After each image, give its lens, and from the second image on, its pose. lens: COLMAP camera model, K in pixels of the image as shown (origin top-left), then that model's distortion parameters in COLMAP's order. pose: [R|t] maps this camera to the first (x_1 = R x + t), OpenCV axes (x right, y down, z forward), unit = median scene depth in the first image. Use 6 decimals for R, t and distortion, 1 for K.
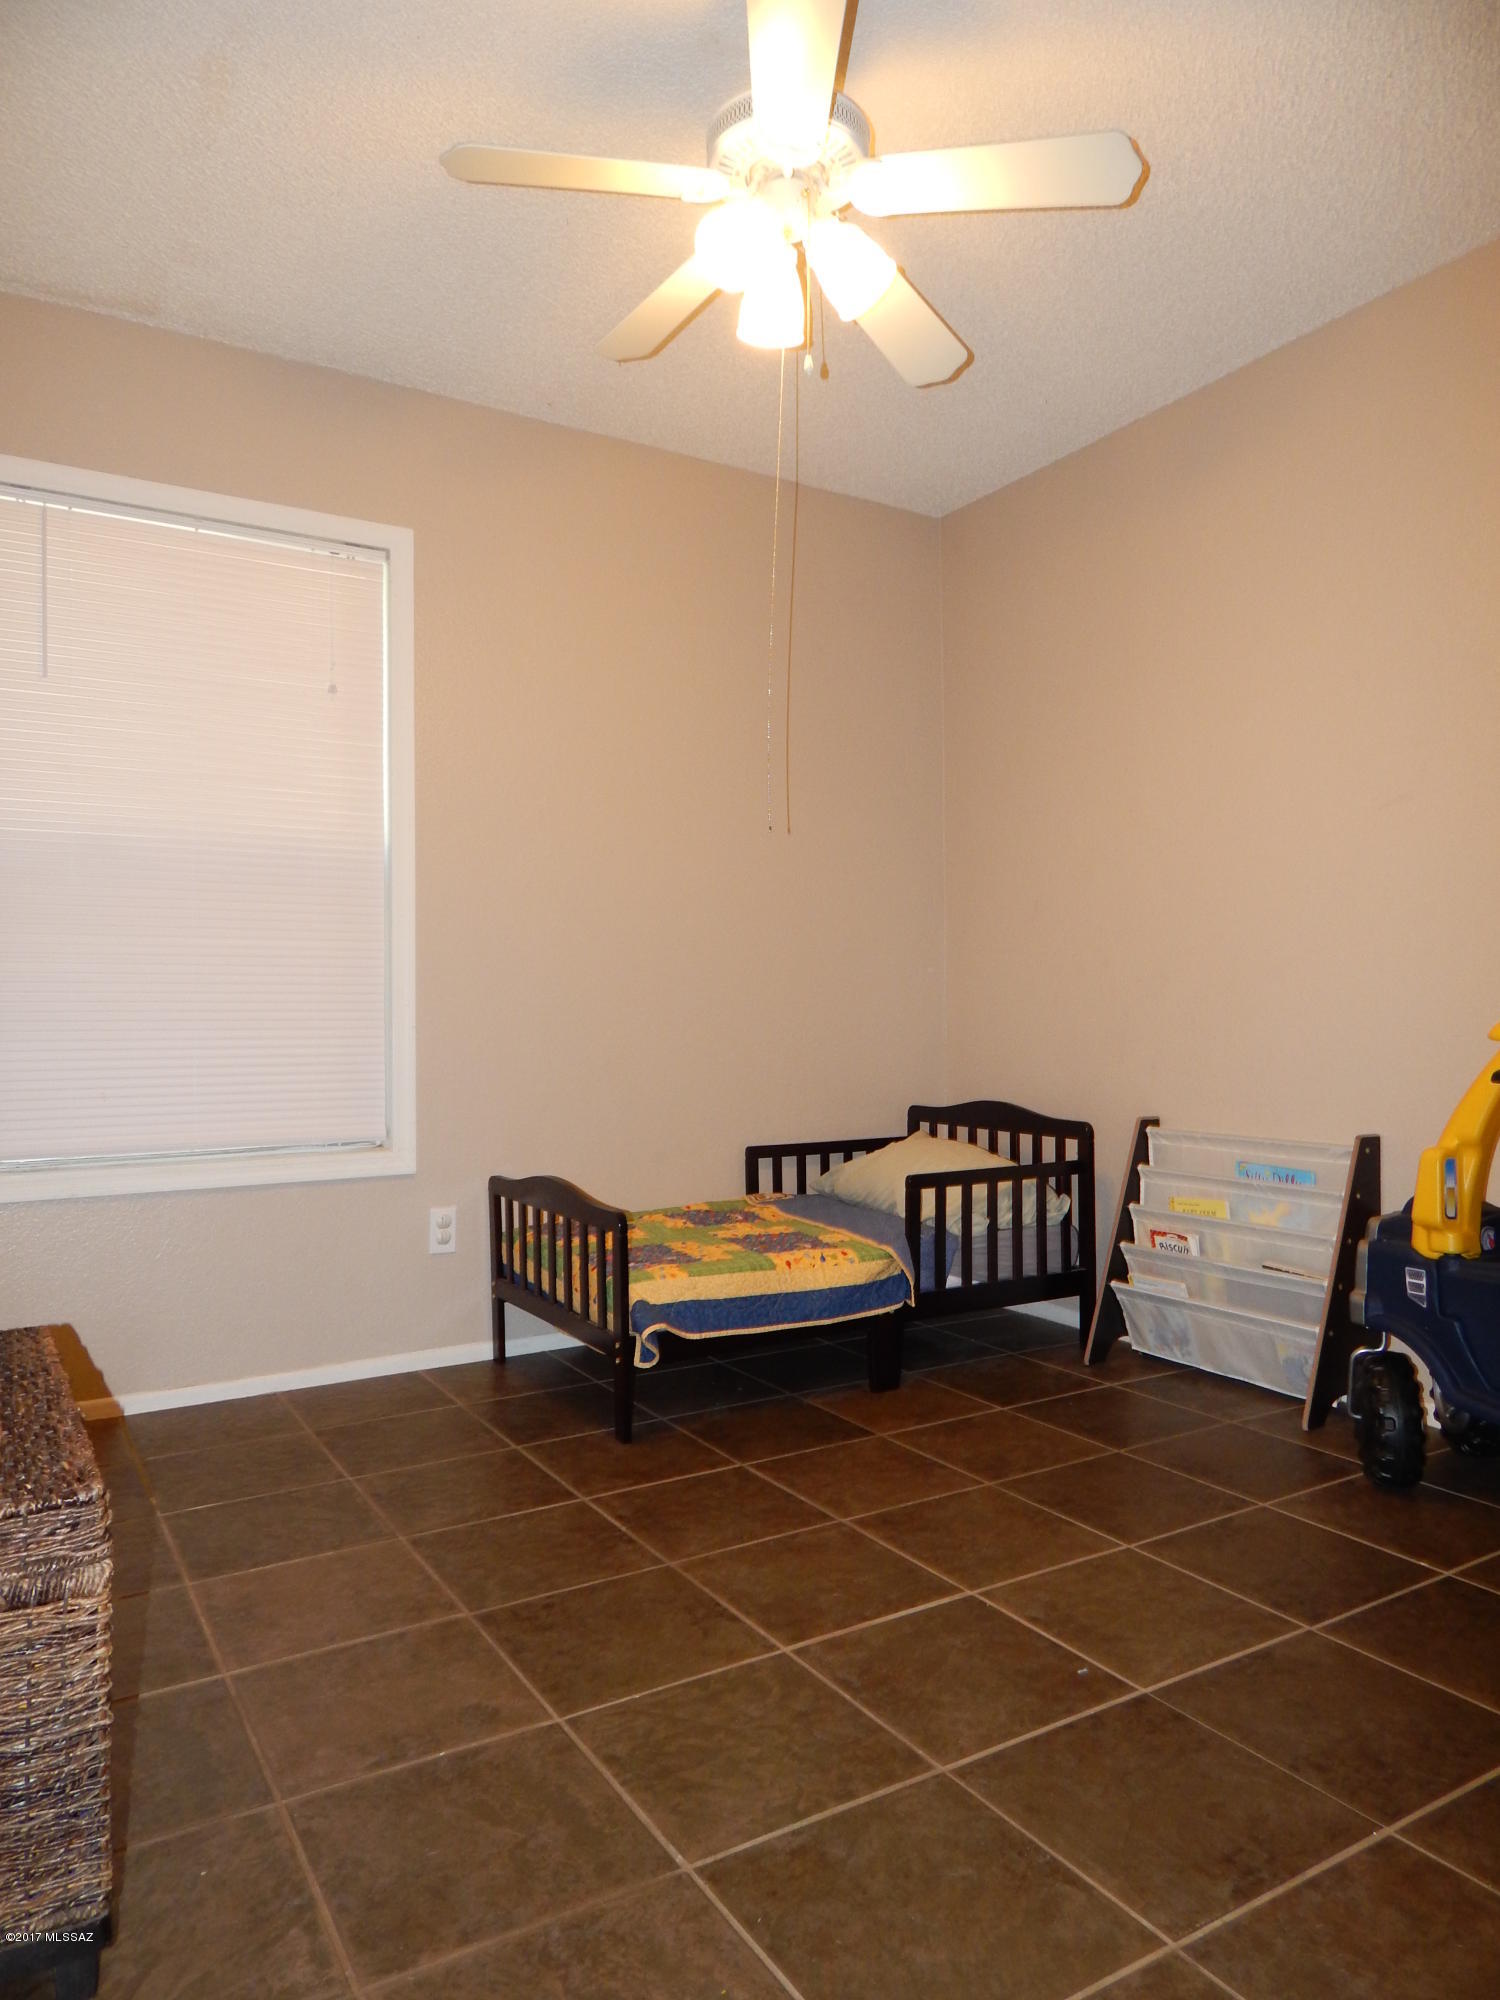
lens RADIAL K [[1331.2, 0, 750.8], [0, 1331.2, 1007.3], [0, 0, 1]] dist [0.012408, -0.010222]
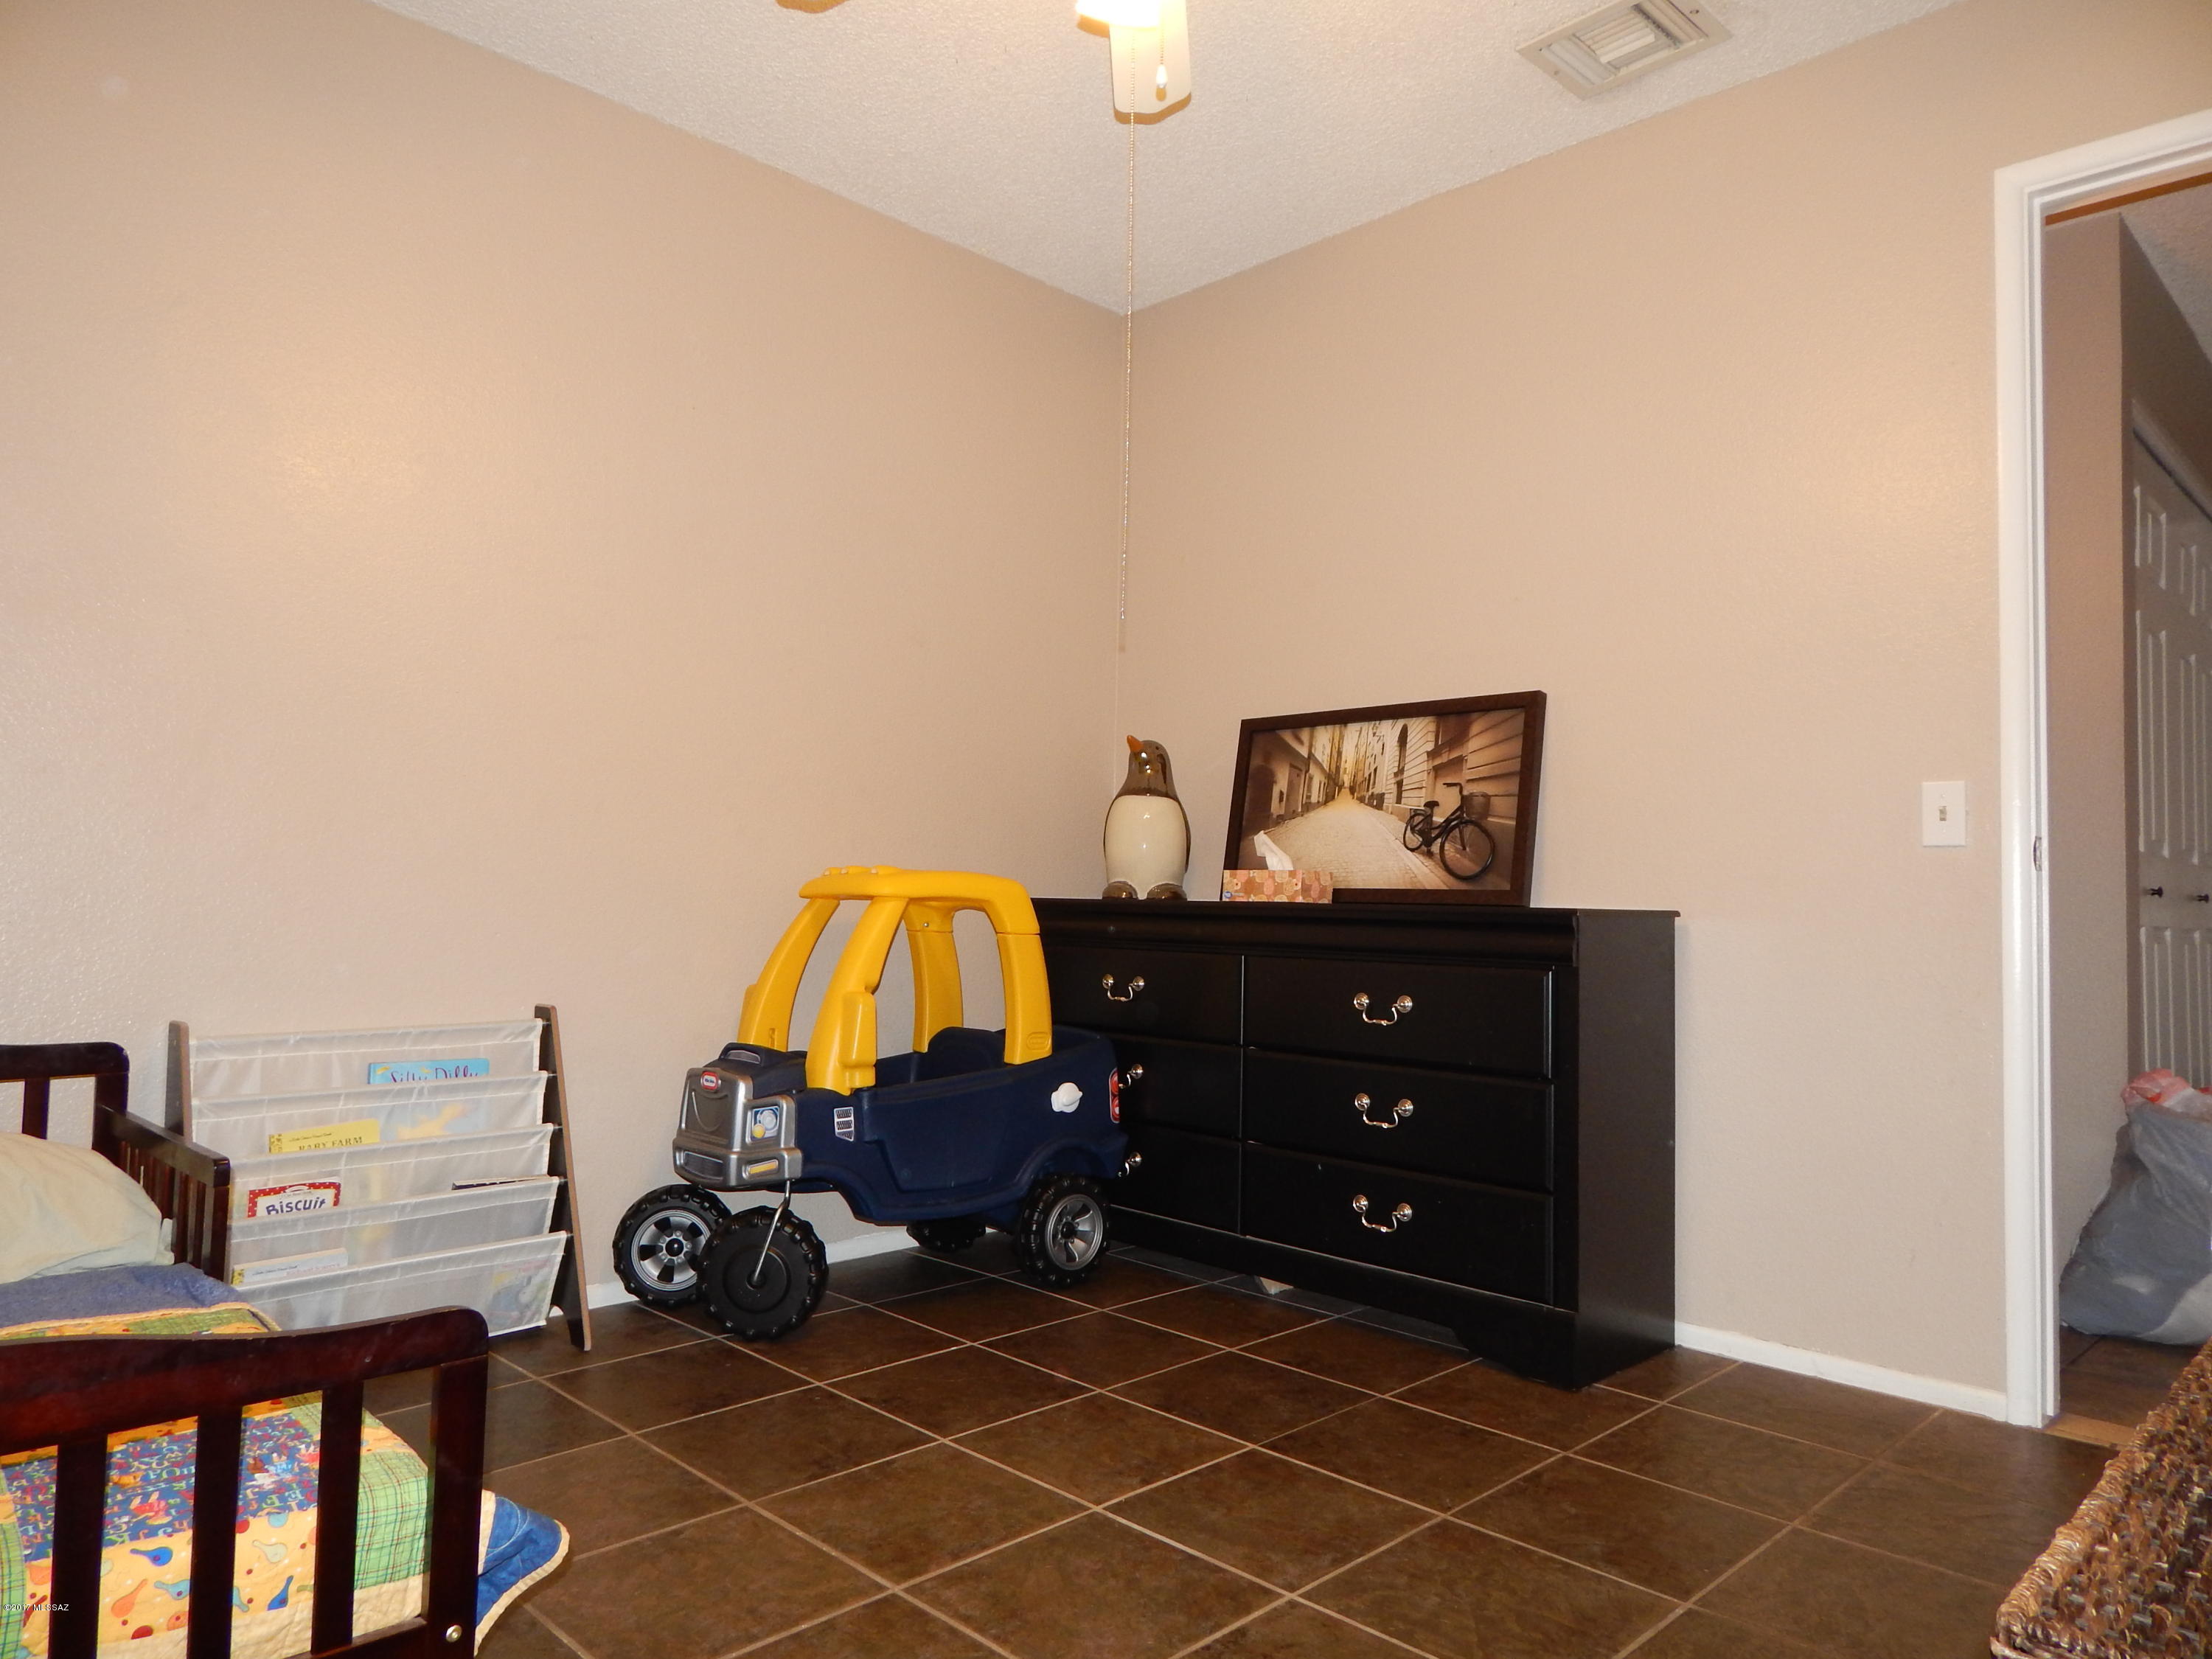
lens RADIAL K [[1472.3, 0, 1105.7], [0, 1472.3, 822.8], [0, 0, 1]] dist [0.012408, -0.010222]
pose [[-0.240266, 0.045282, 0.969650, -0.728542], [-0.019428, 0.998487, -0.051442, 0.022283], [-0.970513, -0.031198, -0.239022, 1.098593]]
